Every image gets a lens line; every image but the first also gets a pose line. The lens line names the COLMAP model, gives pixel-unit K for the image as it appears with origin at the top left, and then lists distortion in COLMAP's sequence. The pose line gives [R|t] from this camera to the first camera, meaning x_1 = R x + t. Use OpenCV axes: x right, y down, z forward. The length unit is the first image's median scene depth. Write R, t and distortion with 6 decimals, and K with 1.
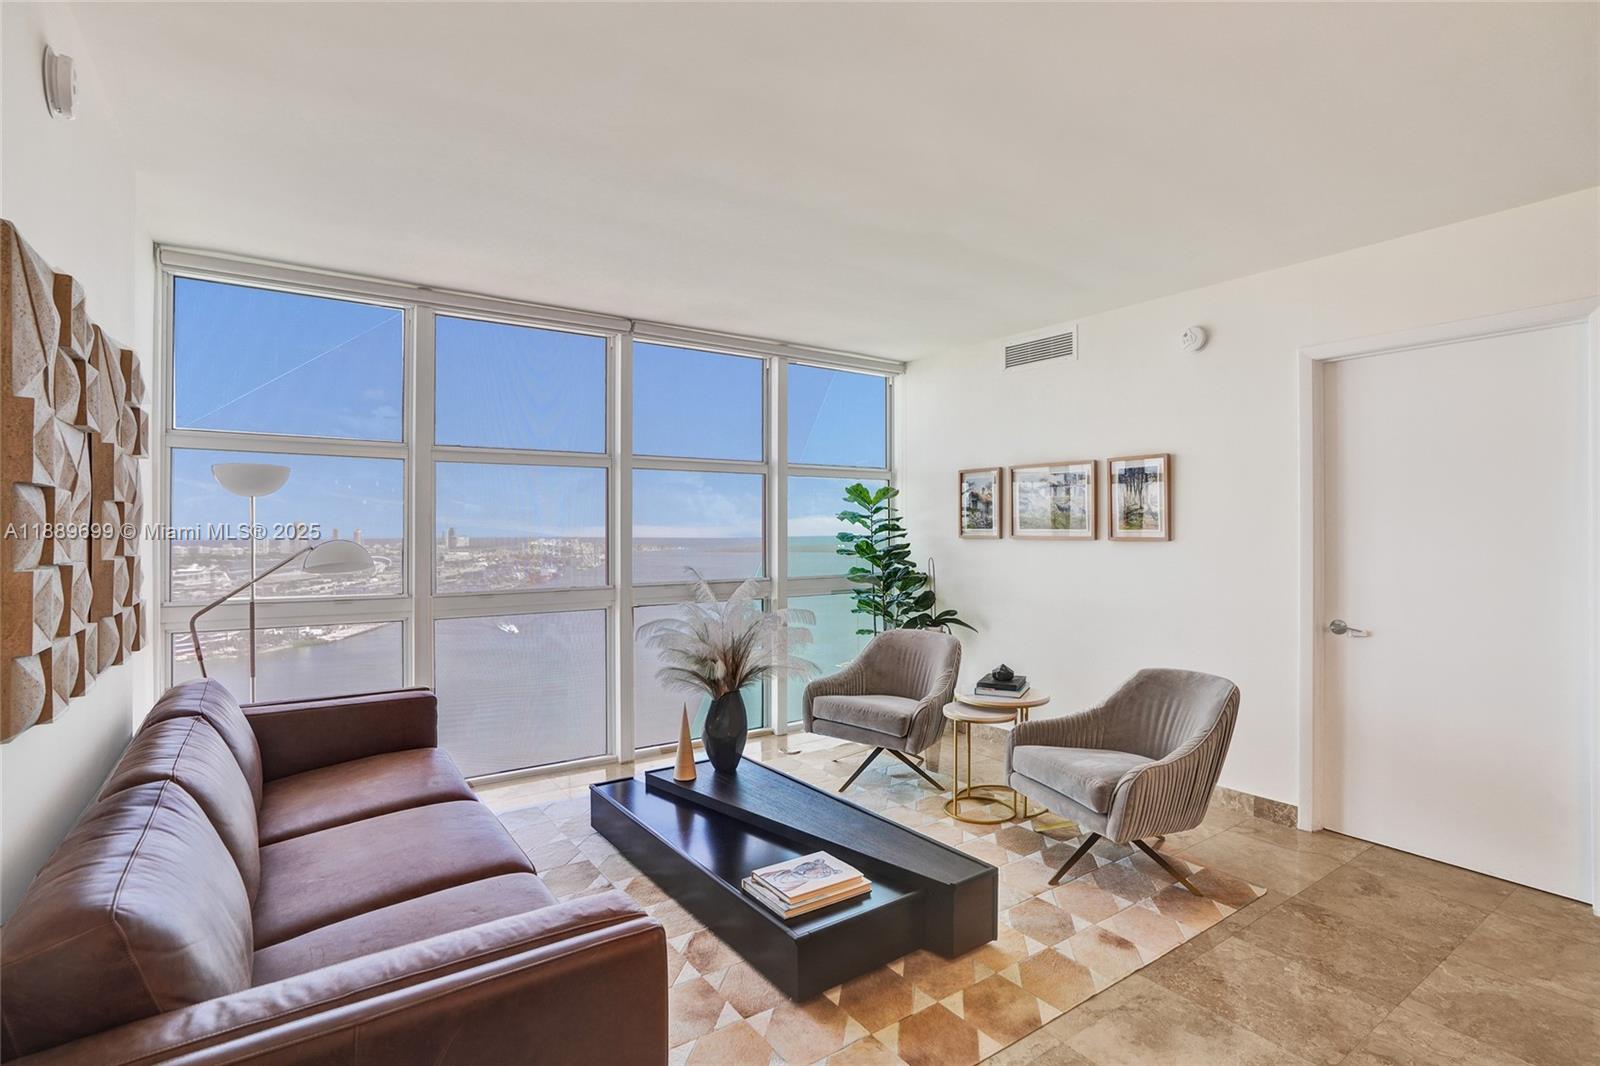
lens RADIAL K [[776.6, 0, 800.0], [0, 776.6, 533.0], [0, 0, 1]] dist [-0.001425, -0.000256]
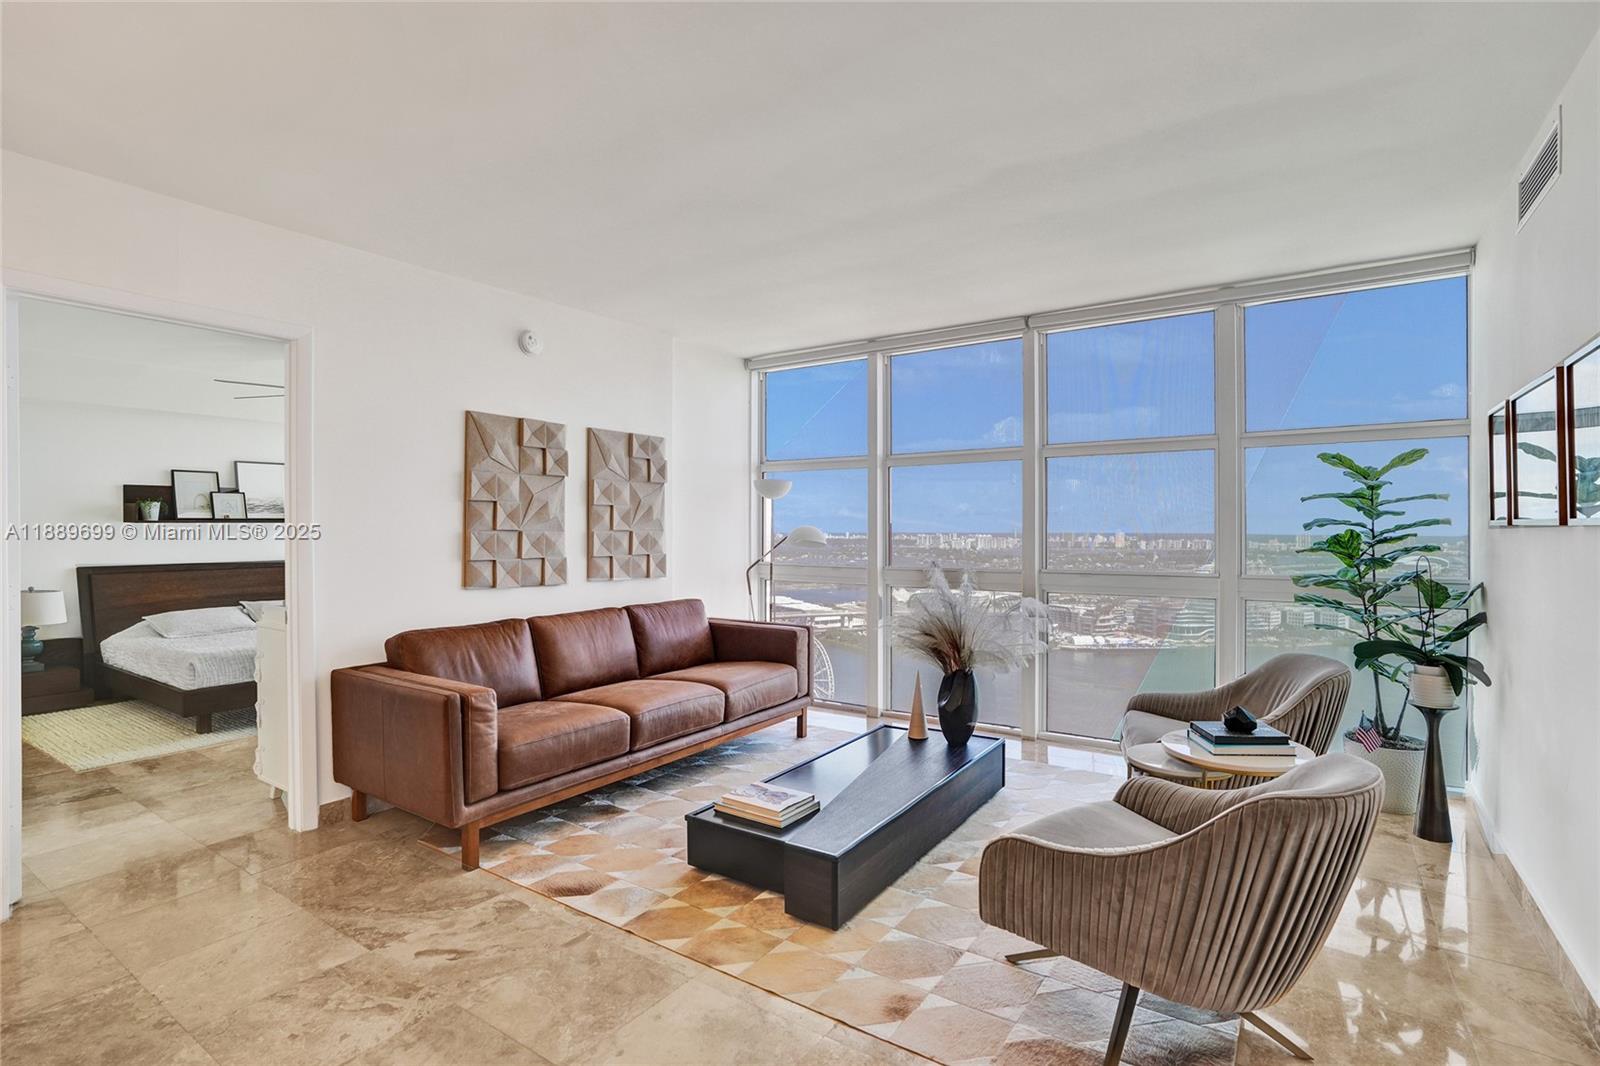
lens RADIAL K [[776.6, 0, 800.0], [0, 776.6, 533.0], [0, 0, 1]] dist [-0.001425, -0.000256]
pose [[0.352117, 0.013252, -0.935862, 0.857842], [-0.008632, 0.999903, 0.010911, 0.009974], [0.935916, 0.004237, 0.352197, 0.458898]]
